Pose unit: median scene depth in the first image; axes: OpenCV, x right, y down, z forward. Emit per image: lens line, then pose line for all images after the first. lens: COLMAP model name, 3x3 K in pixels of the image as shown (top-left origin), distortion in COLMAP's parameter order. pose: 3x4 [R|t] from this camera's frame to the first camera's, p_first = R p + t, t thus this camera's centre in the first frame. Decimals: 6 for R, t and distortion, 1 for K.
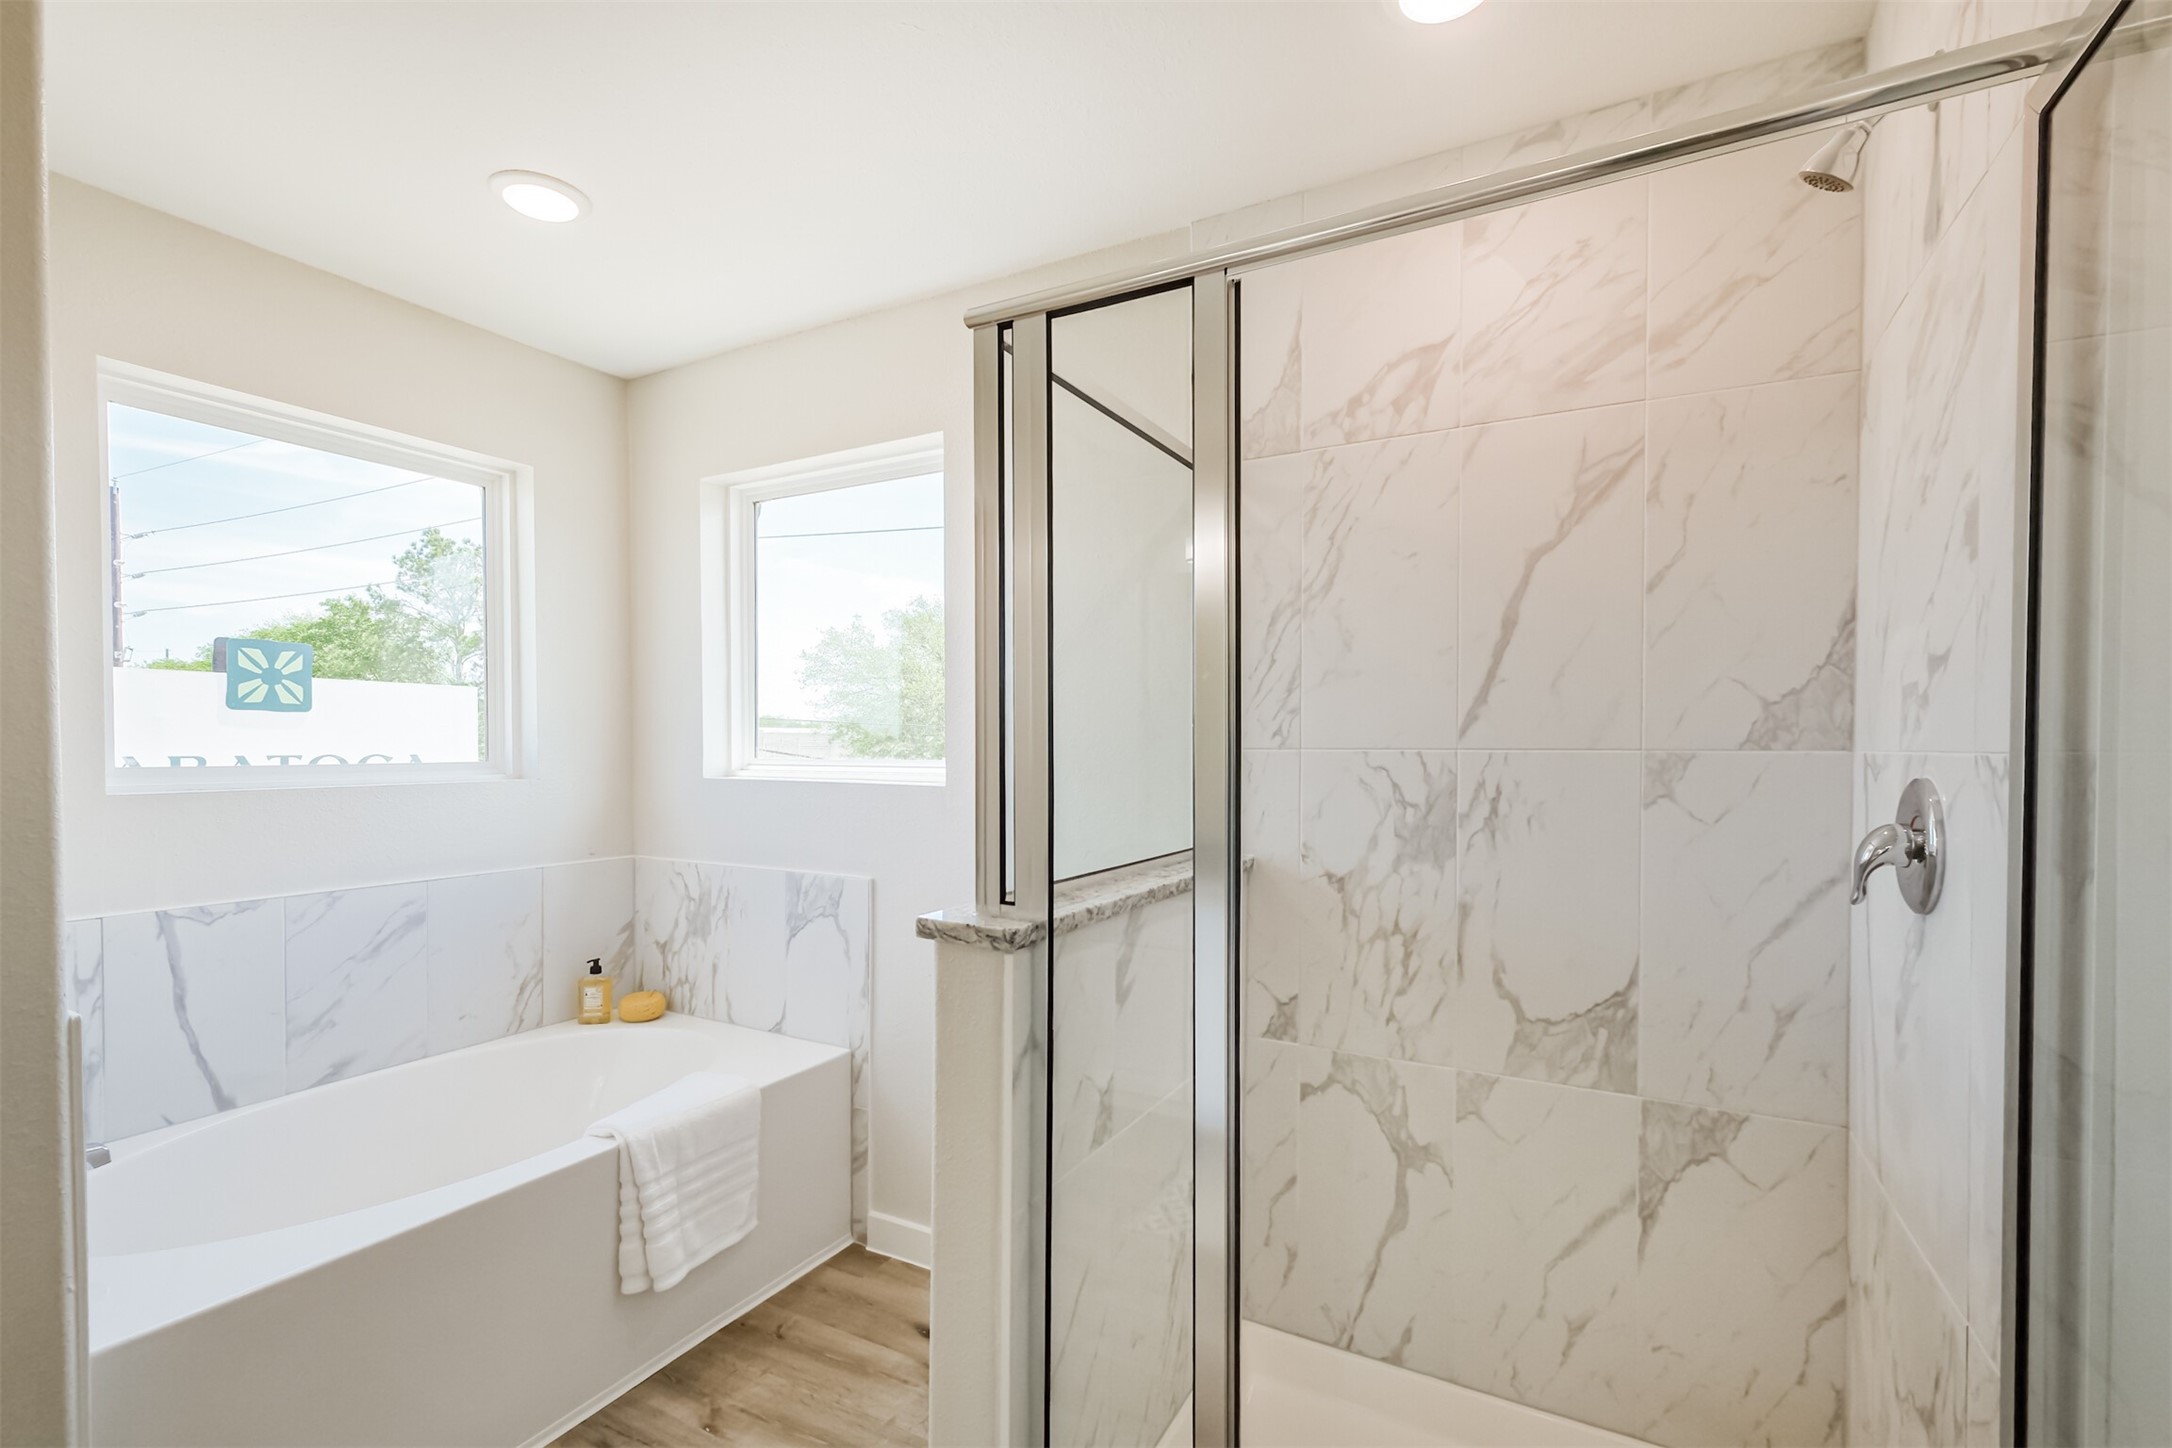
lens RADIAL K [[967.6, 0, 1086.2], [0, 967.6, 742.3], [0, 0, 1]] dist [-0.004379, 0.001321]
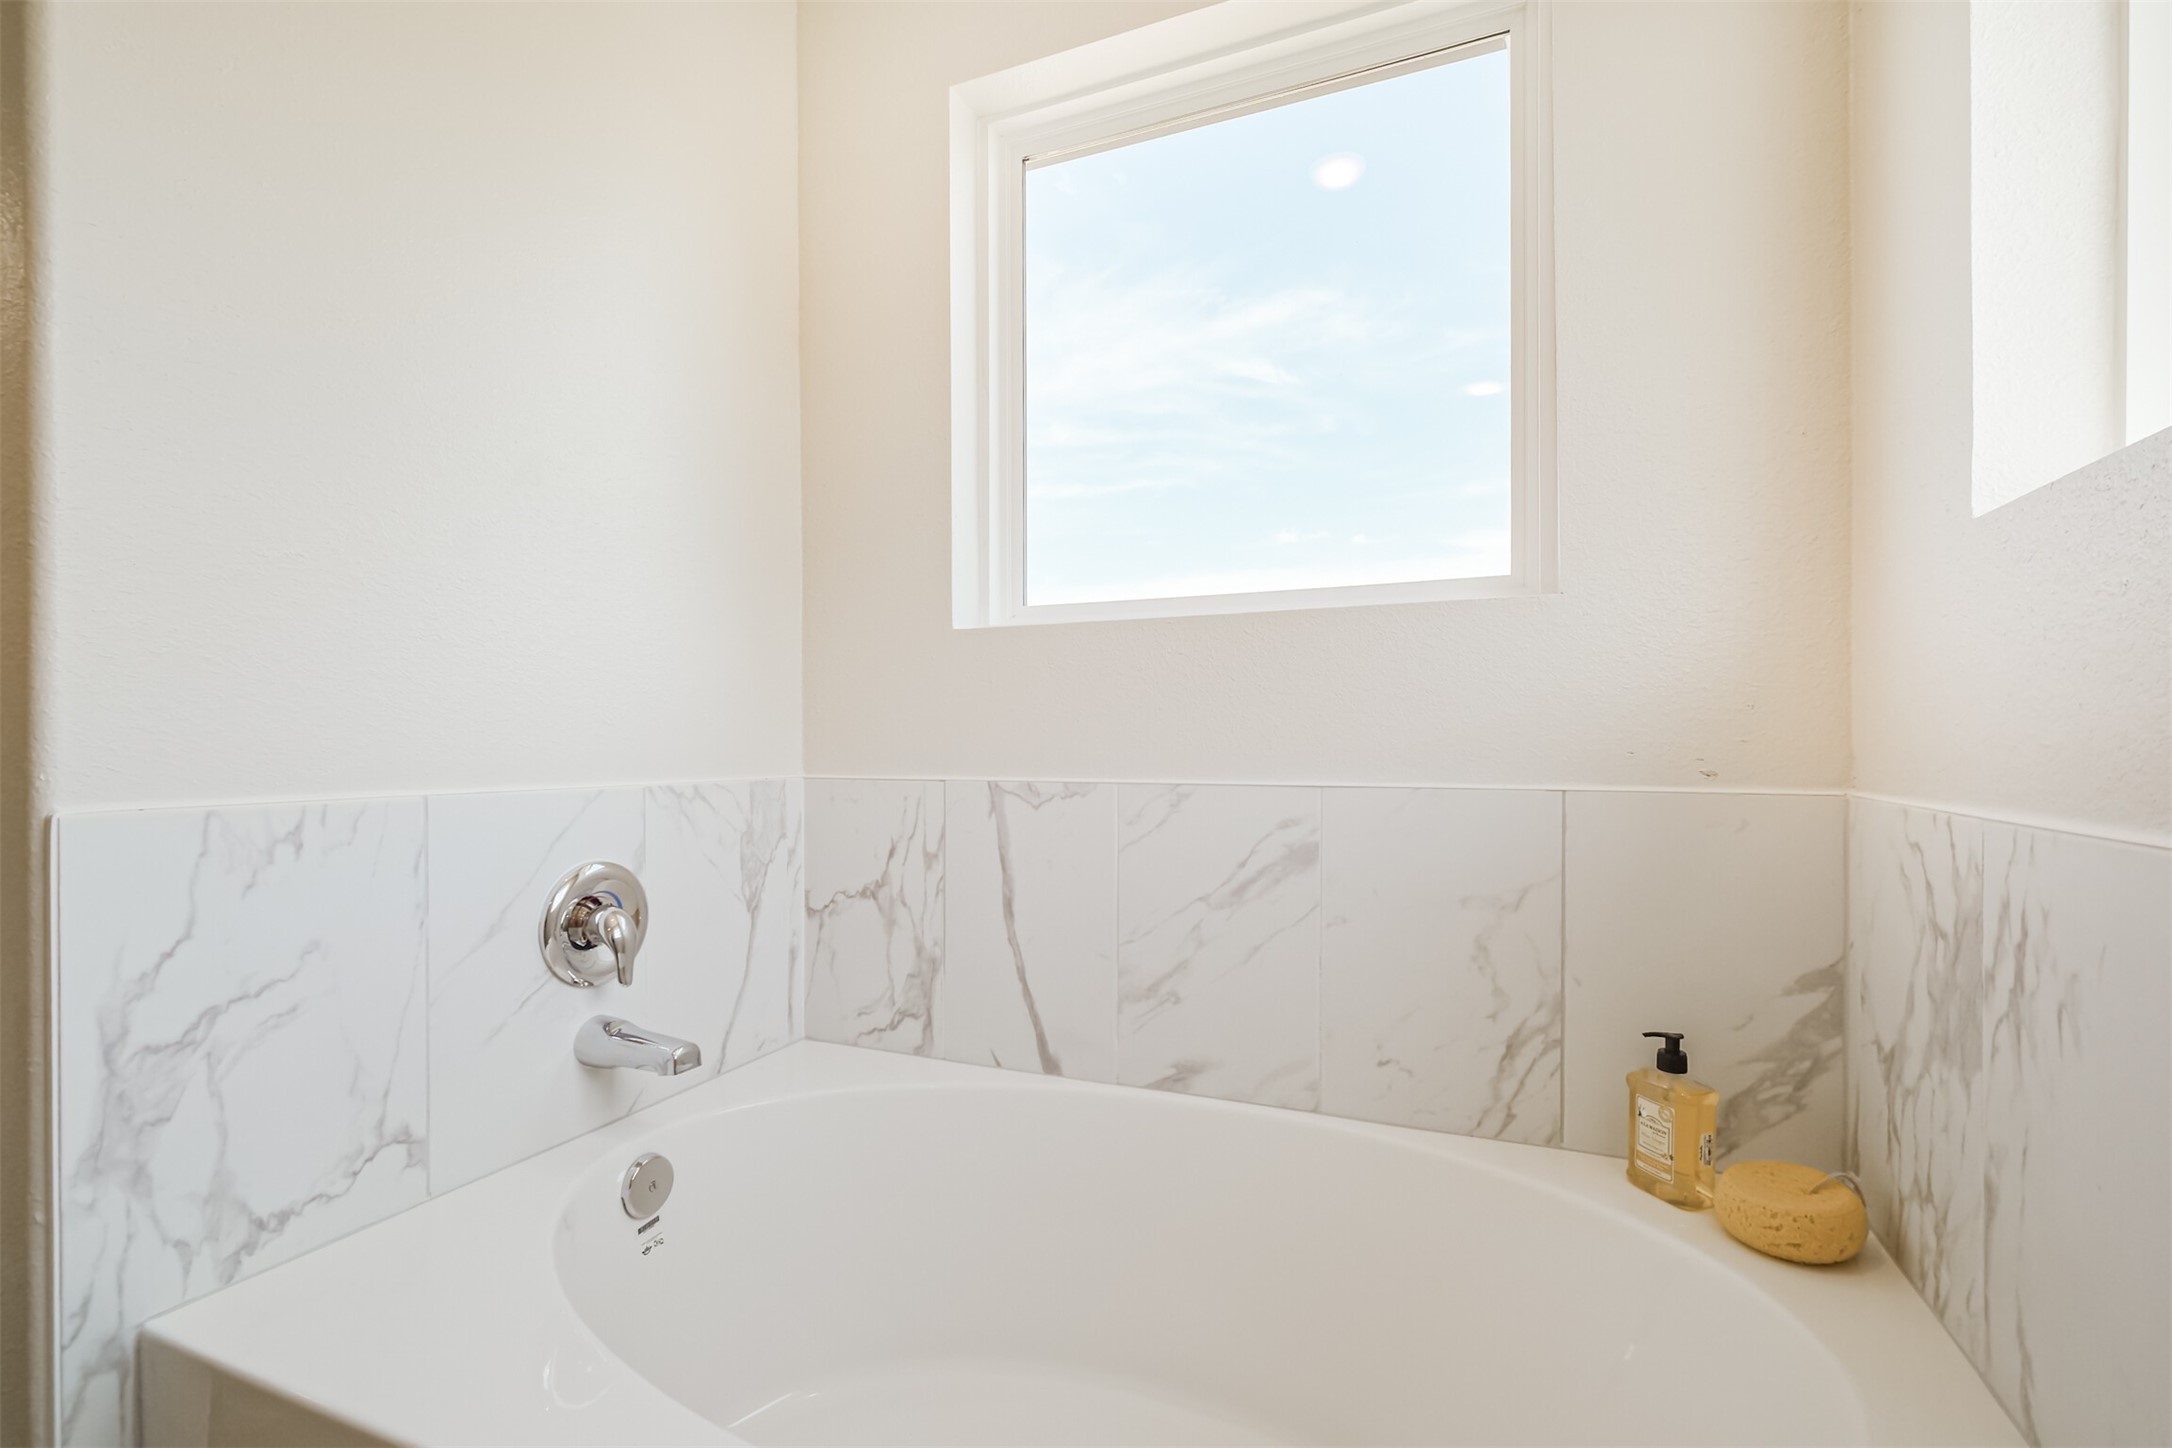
lens RADIAL K [[967.6, 0, 1086.4], [0, 967.6, 741.4], [0, 0, 1]] dist [-0.004379, 0.001321]
pose [[0.102395, 0.000774, -0.994744, -0.171181], [0.004119, 0.999991, 0.001202, 0.126337], [0.994735, -0.004220, 0.102391, 0.879060]]
